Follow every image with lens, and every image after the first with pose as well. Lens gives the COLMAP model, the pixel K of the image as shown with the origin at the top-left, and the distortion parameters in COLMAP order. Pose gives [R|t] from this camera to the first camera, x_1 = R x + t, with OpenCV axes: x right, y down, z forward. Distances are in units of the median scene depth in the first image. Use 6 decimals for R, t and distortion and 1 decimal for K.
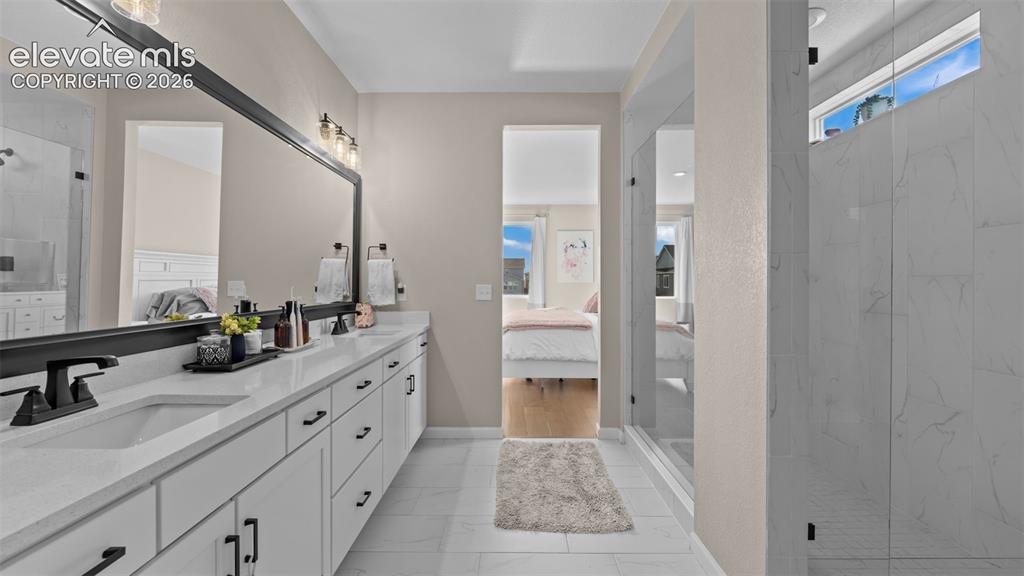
lens RADIAL K [[412.7, 0, 509.7], [0, 412.7, 280.9], [0, 0, 1]] dist [-0.002449, 0.000184]
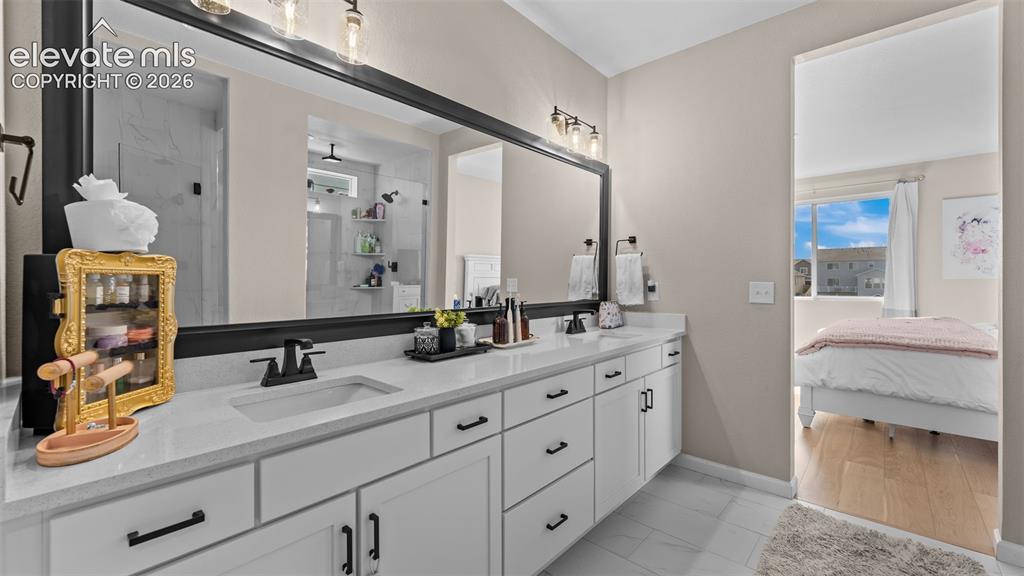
lens RADIAL K [[417.2, 0, 508.4], [0, 417.2, 279.4], [0, 0, 1]] dist [0.001127, -0.000098]
pose [[0.752237, -0.003149, -0.658885, 0.096542], [0.005113, 0.999986, 0.001058, 0.001133], [0.658873, -0.004165, 0.752243, 0.149151]]
